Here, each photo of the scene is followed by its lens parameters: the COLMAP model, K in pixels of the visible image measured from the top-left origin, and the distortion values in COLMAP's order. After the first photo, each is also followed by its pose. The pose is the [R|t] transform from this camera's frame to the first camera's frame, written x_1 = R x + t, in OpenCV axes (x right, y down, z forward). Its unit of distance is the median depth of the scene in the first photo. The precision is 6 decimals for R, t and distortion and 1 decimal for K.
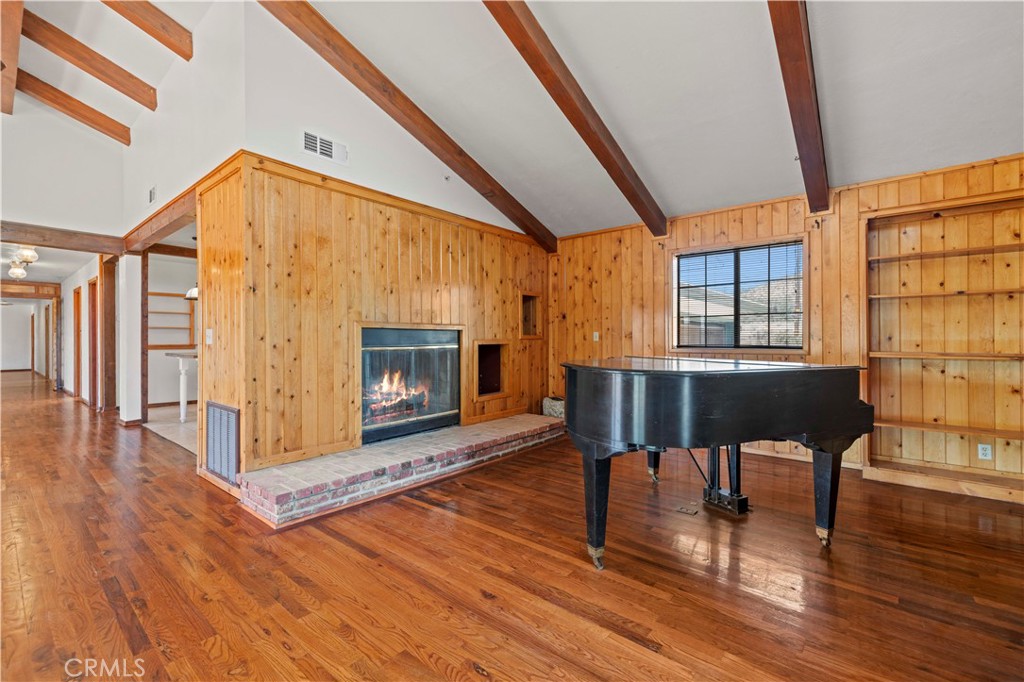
lens RADIAL K [[437.0, 0, 505.9], [0, 437.0, 340.7], [0, 0, 1]] dist [0.000488, -0.000030]
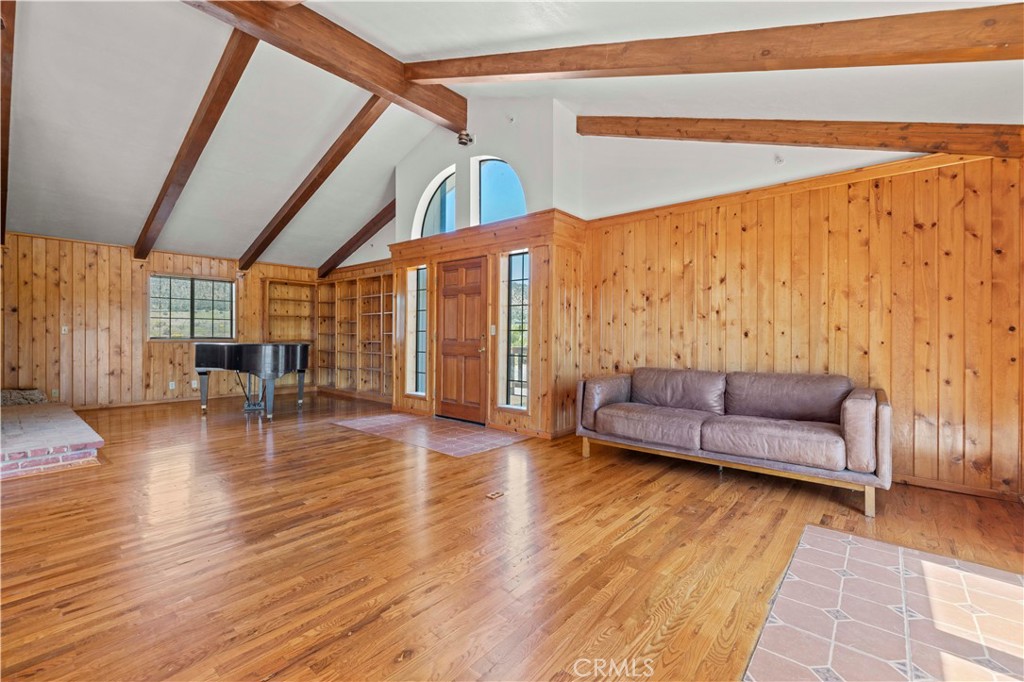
lens RADIAL K [[438.8, 0, 508.0], [0, 438.8, 336.6], [0, 0, 1]] dist [0.002808, -0.000012]
pose [[0.006936, 0.000292, 0.999976, -1.162943], [-0.002087, 0.999998, -0.000278, 0.006705], [-0.999974, -0.002085, 0.006937, -0.205707]]
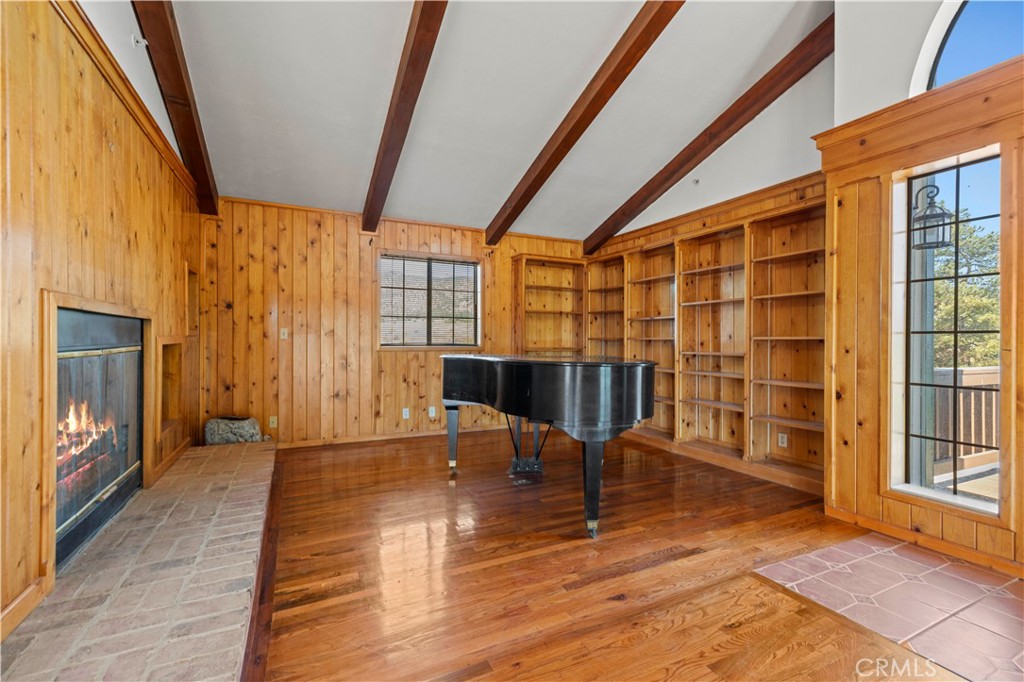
lens RADIAL K [[437.0, 0, 505.9], [0, 437.0, 340.7], [0, 0, 1]] dist [0.000488, -0.000030]
pose [[0.409737, 0.001830, 0.912202, -0.454886], [-0.003960, 0.999992, -0.000228, 0.002301], [-0.912195, -0.003519, 0.409741, 0.362001]]
